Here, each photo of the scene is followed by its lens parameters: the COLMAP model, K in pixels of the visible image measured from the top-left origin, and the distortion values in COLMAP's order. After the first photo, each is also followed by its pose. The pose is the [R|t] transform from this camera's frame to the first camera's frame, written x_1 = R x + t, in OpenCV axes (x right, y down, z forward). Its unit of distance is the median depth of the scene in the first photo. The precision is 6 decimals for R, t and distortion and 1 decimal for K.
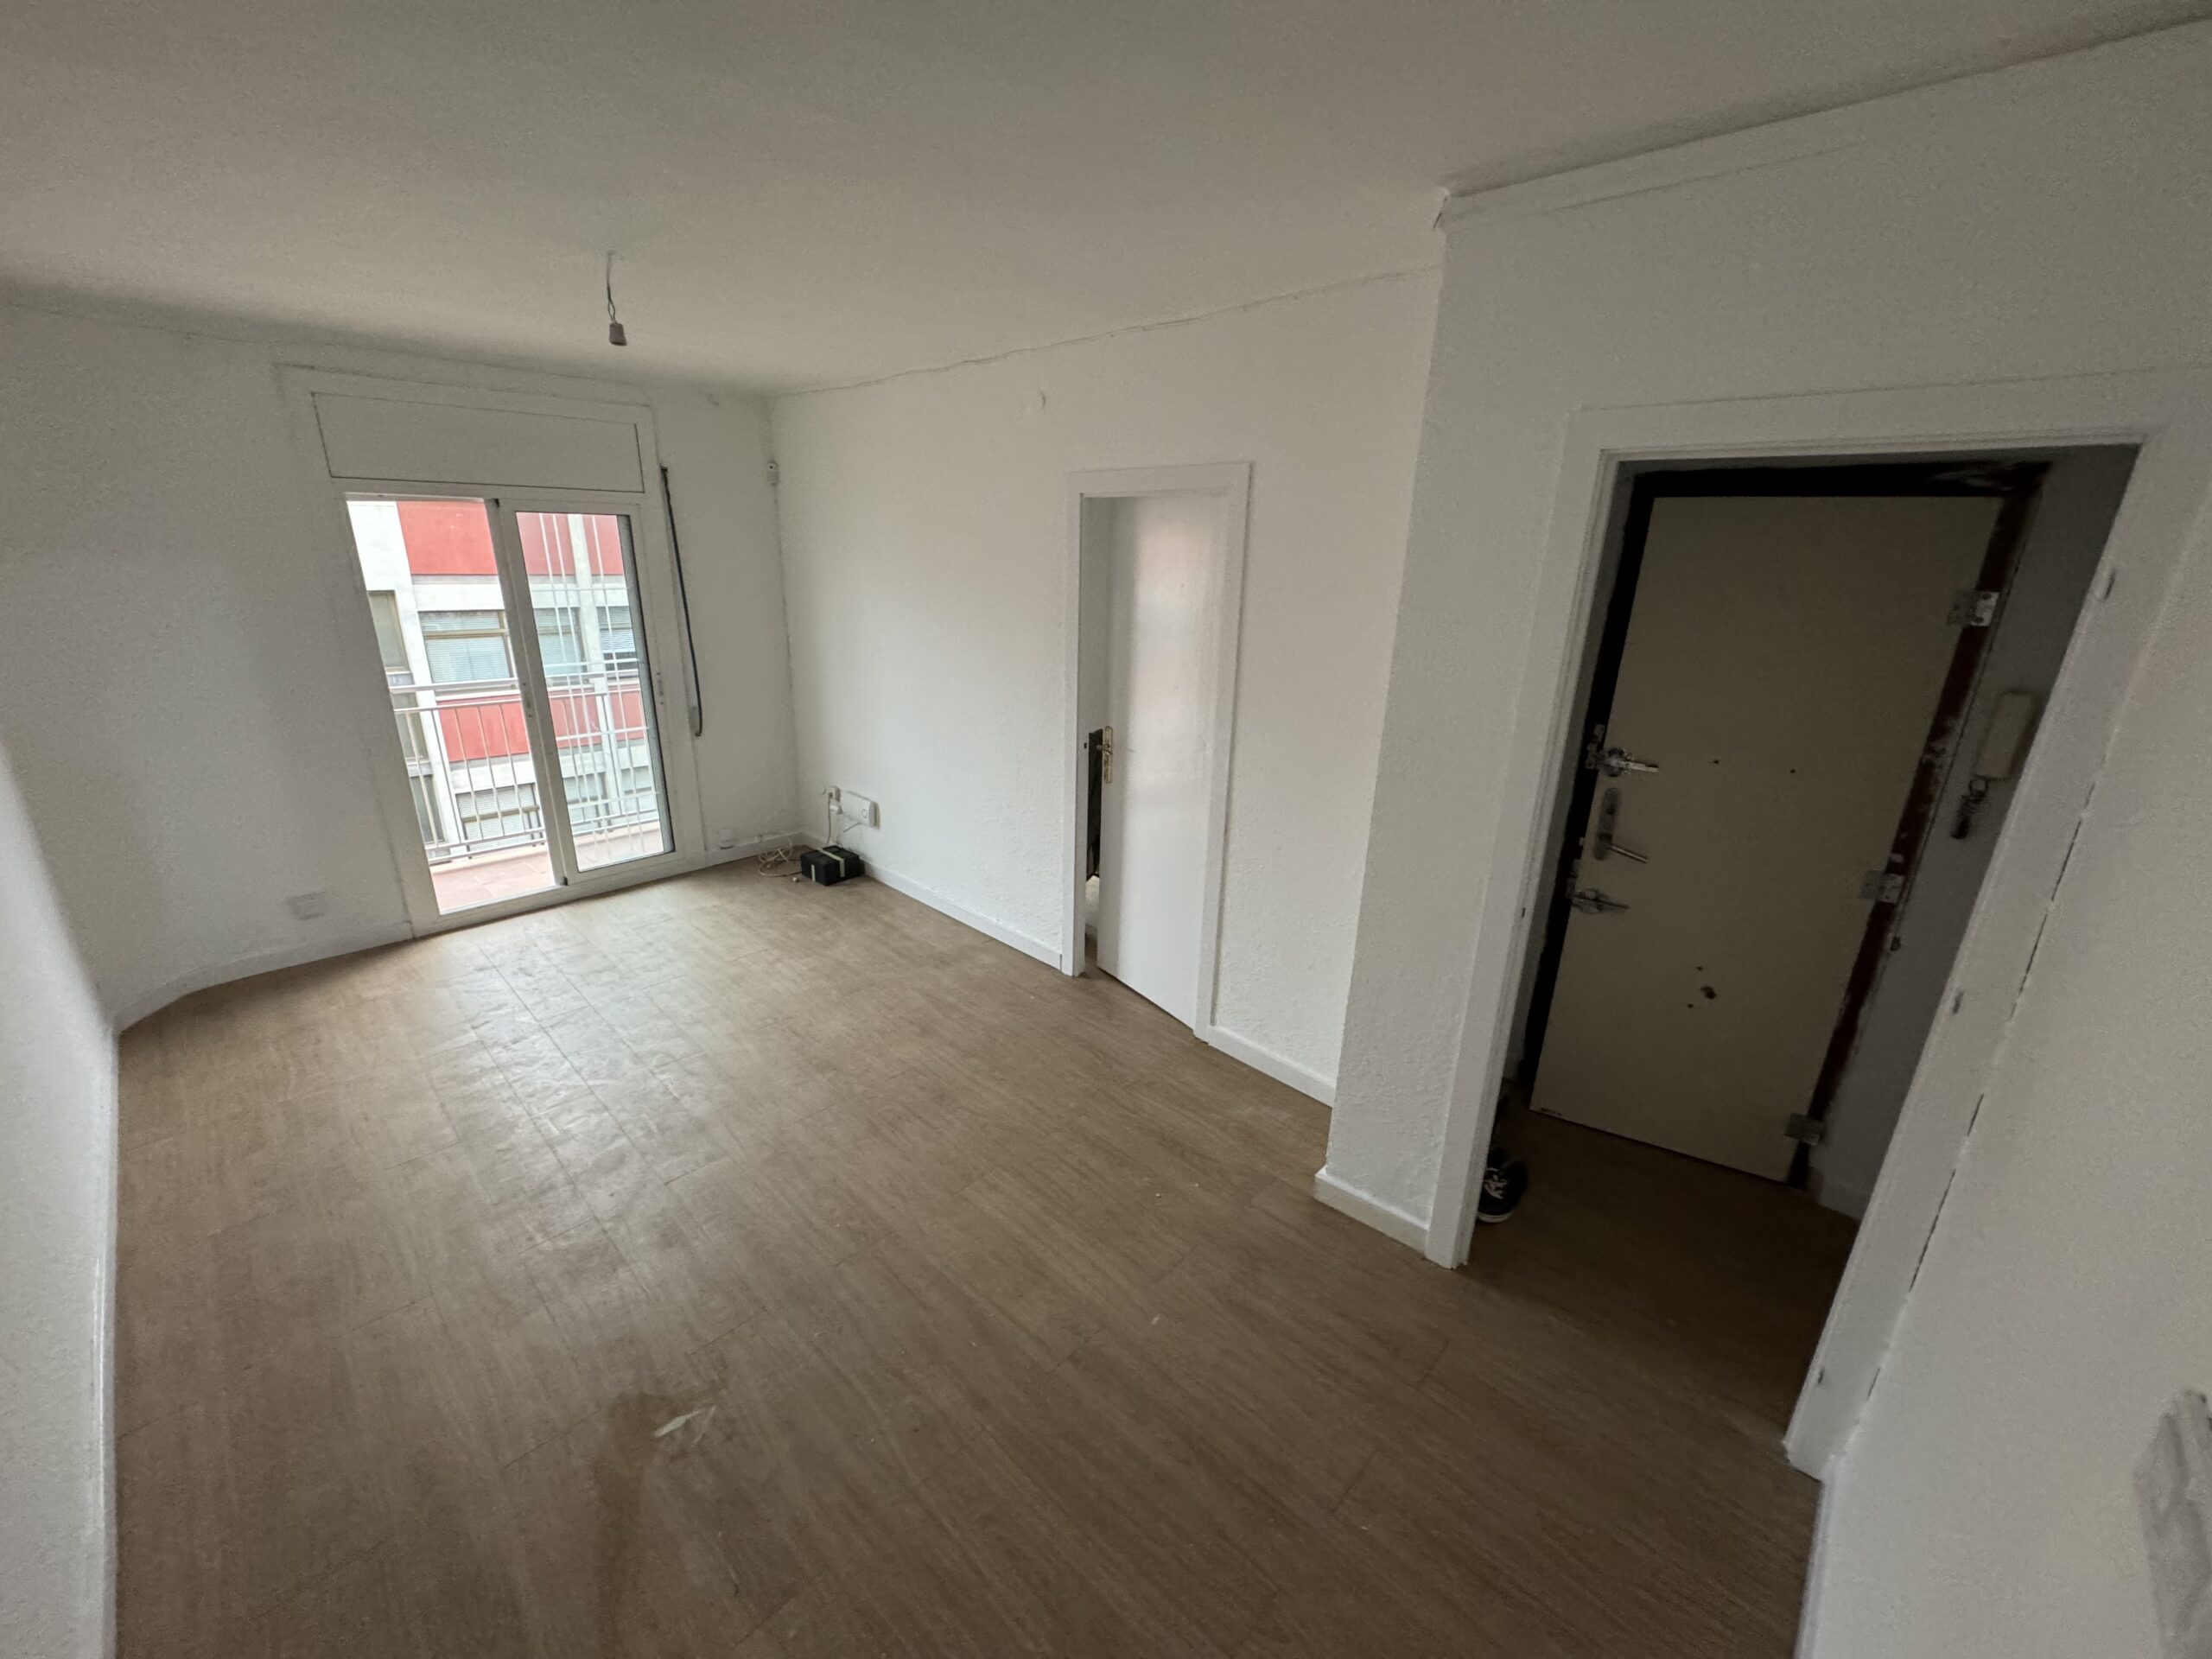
lens RADIAL K [[881.8, 0, 1104.0], [0, 881.8, 828.6], [0, 0, 1]] dist [-0.002190, 0.000373]
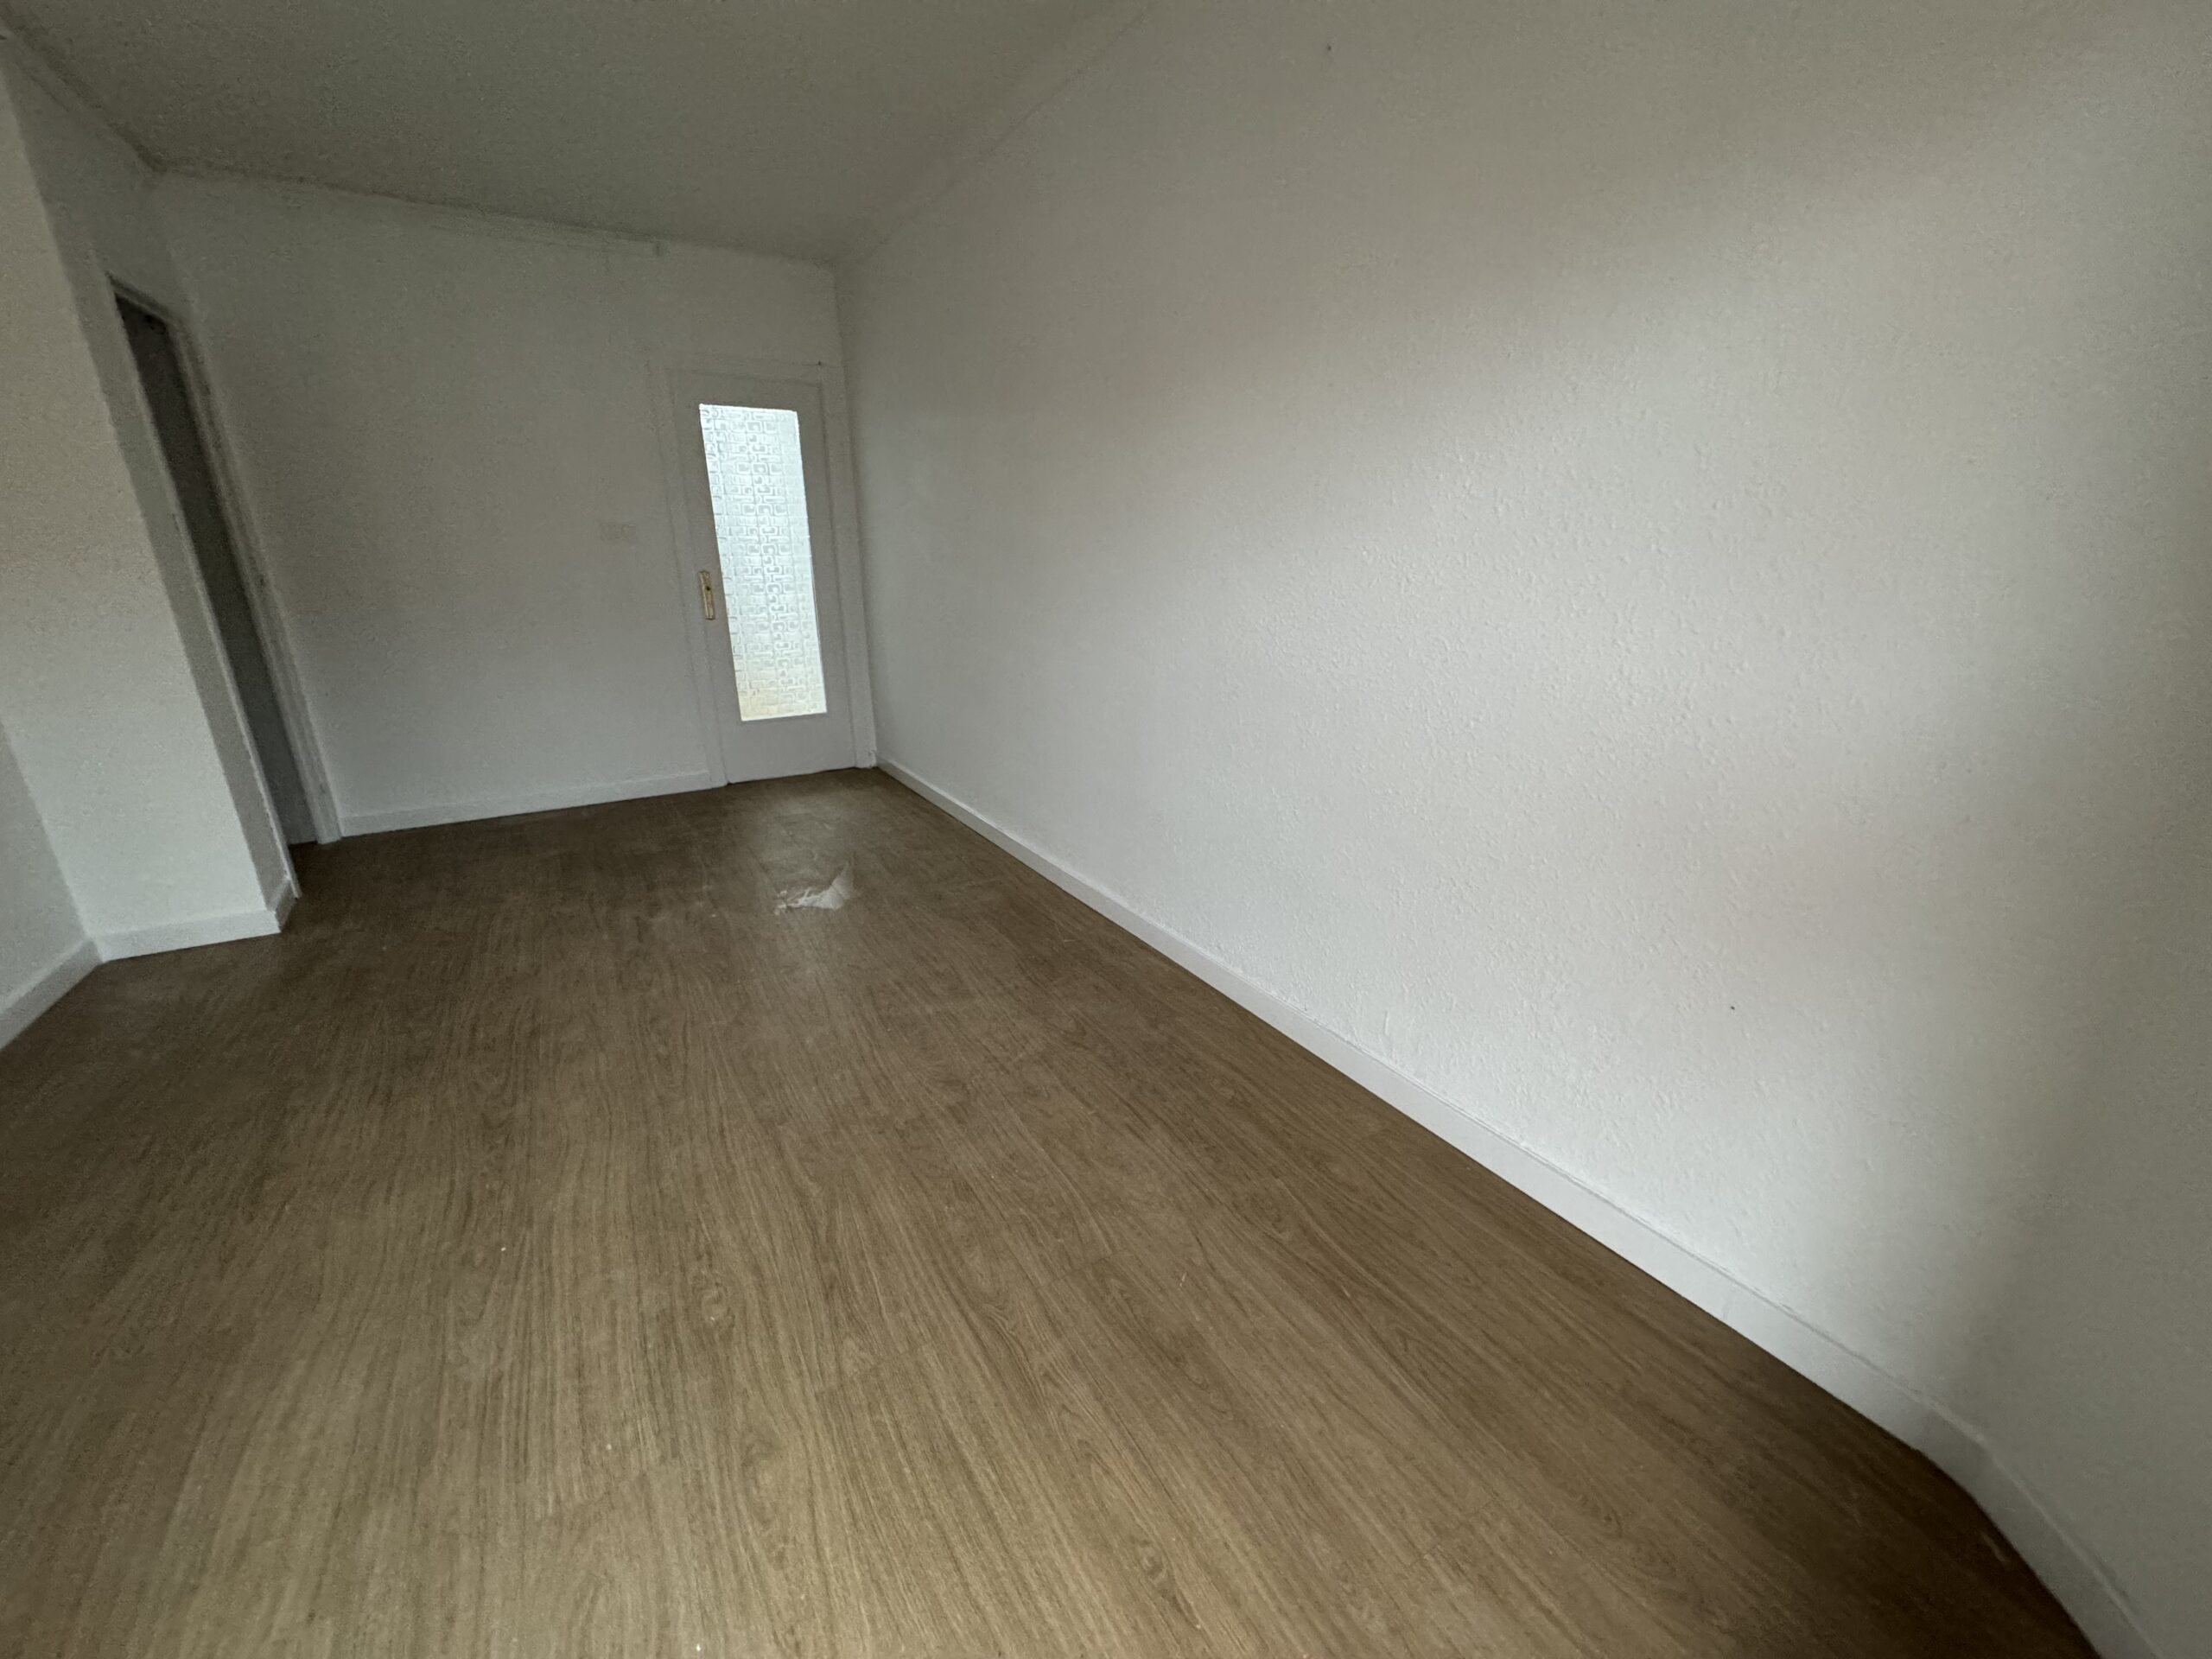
lens RADIAL K [[881.8, 0, 1106.1], [0, 881.8, 830.9], [0, 0, 1]] dist [-0.002190, 0.000373]
pose [[-0.964592, -0.098839, 0.244525, -0.740833], [0.065171, 0.809053, 0.584111, -0.198049], [-0.255566, 0.579365, -0.773965, 1.077180]]
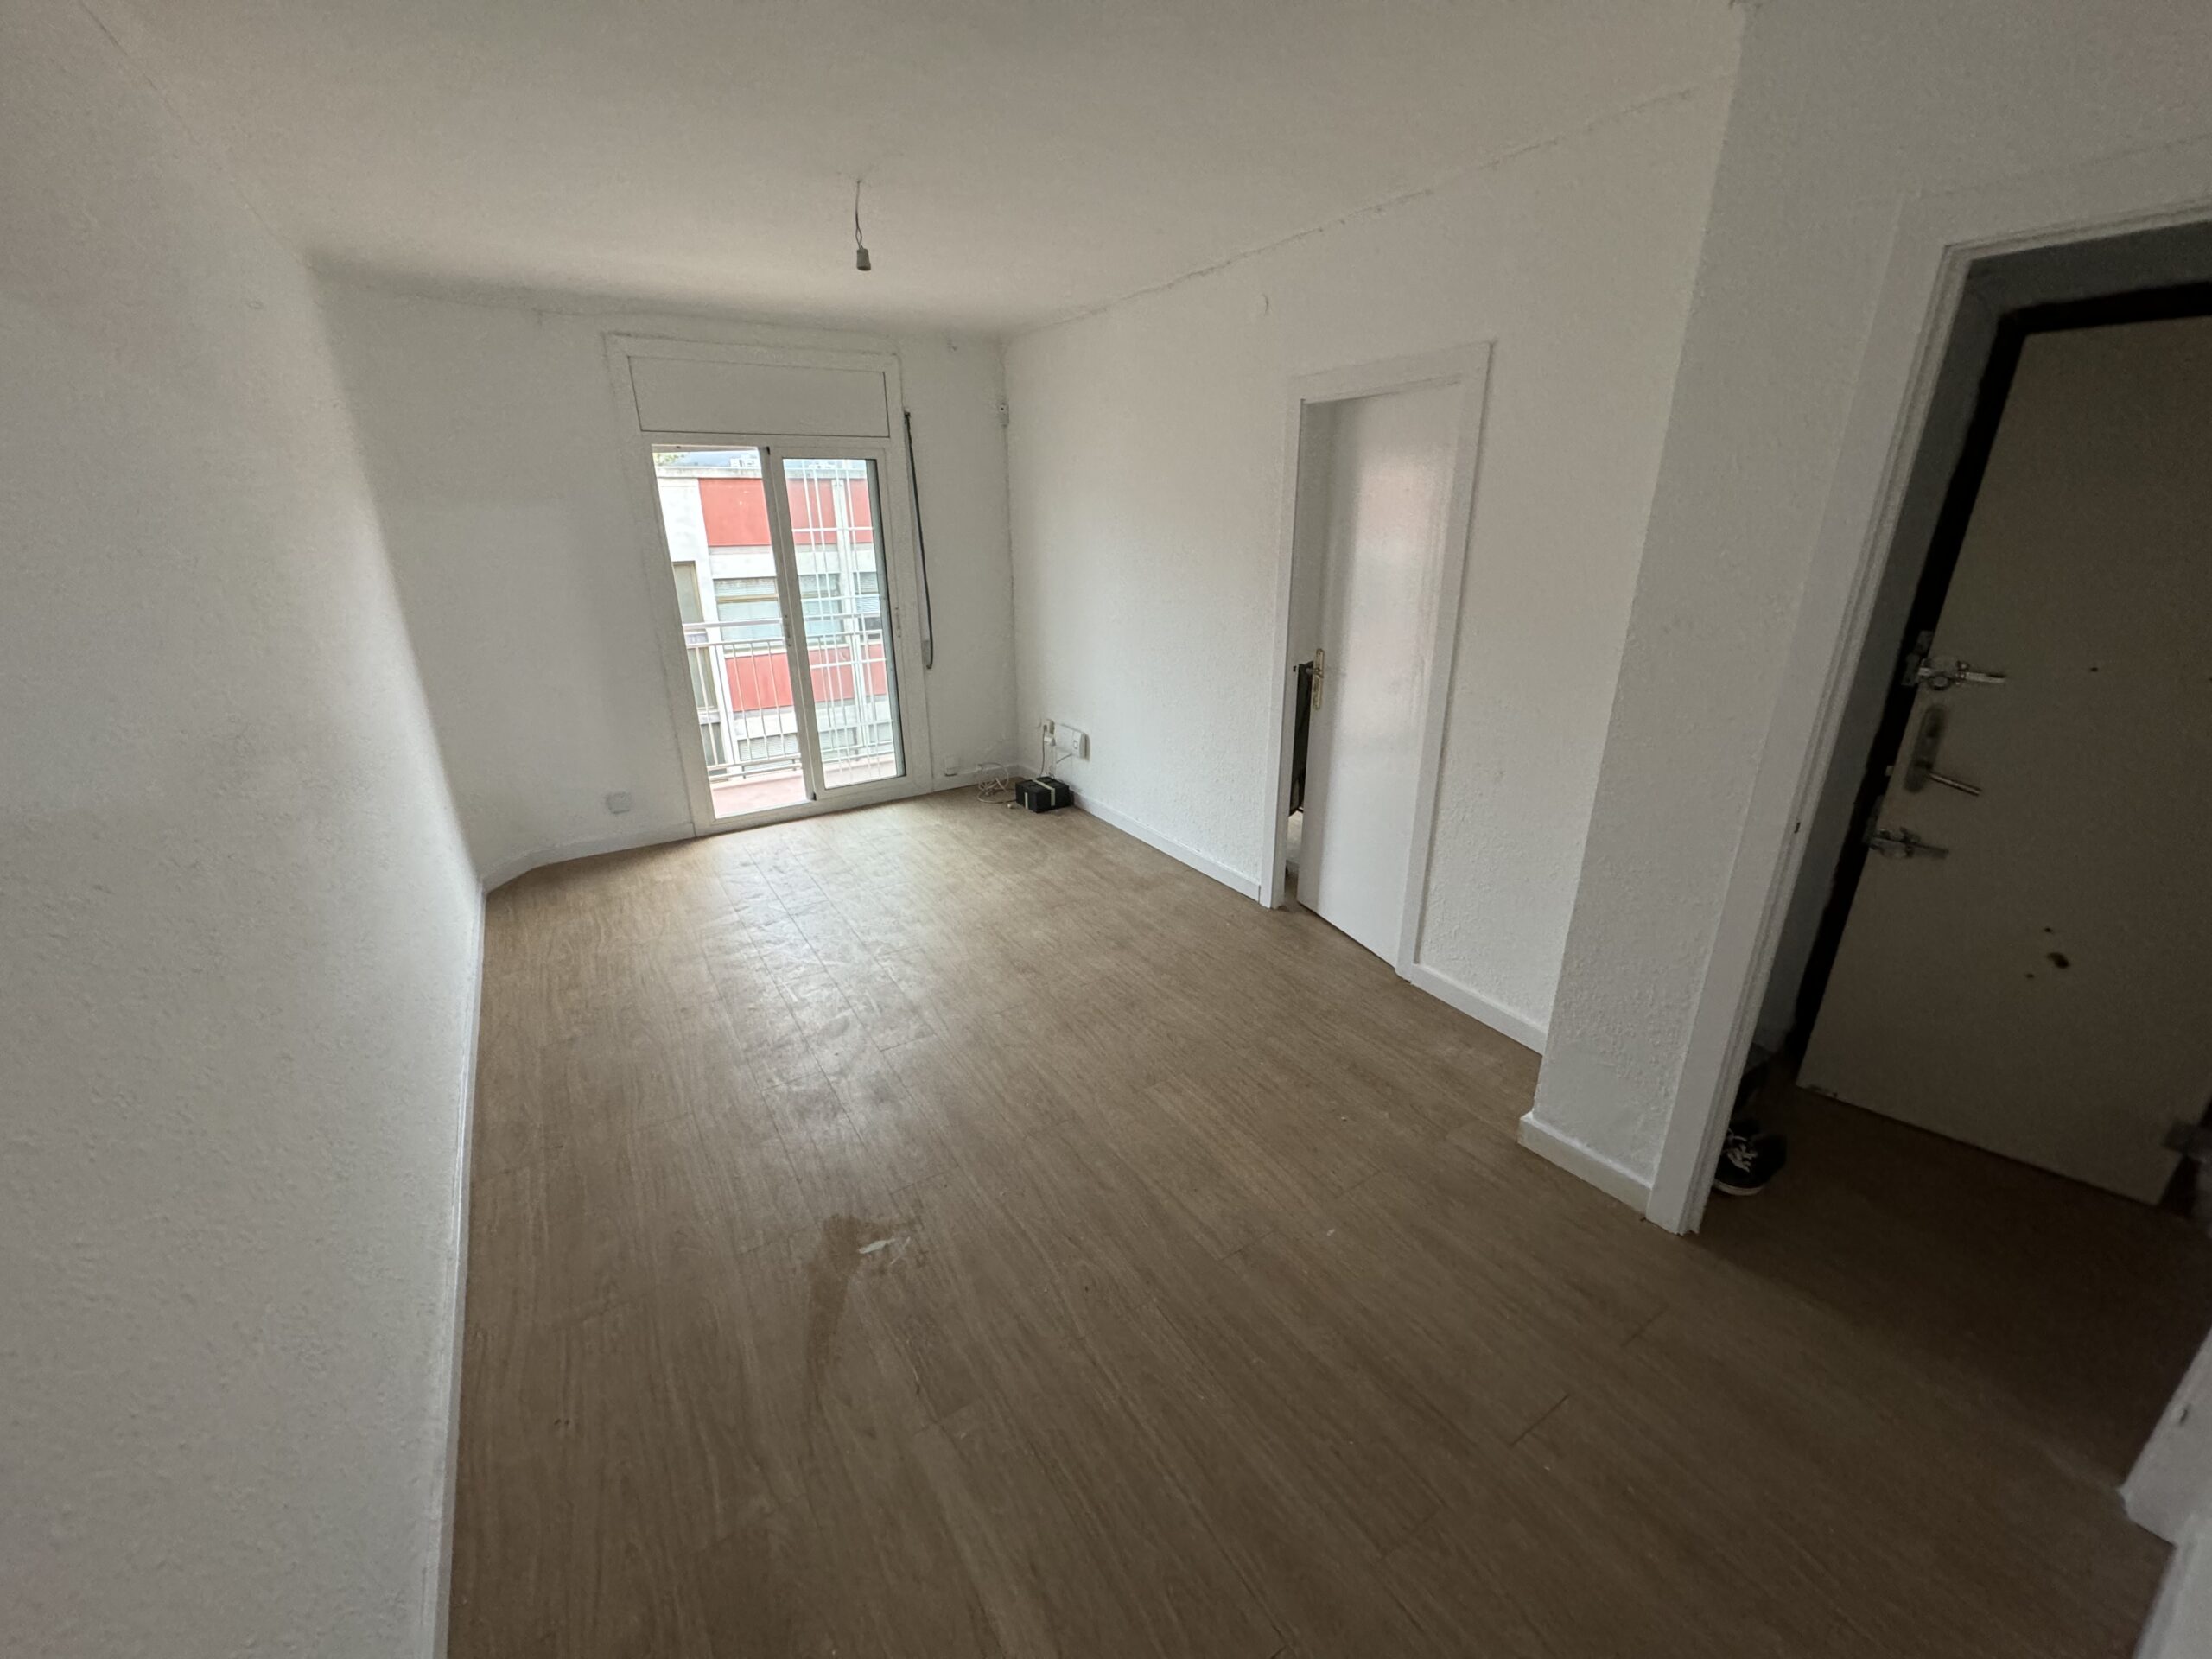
lens RADIAL K [[881.8, 0, 1103.3], [0, 881.8, 828.7], [0, 0, 1]] dist [-0.002190, 0.000373]
pose [[0.969846, 0.049619, -0.238615, 0.014555], [-0.041250, 0.998350, 0.039943, 0.049642], [0.240203, -0.028896, 0.970292, 0.004469]]
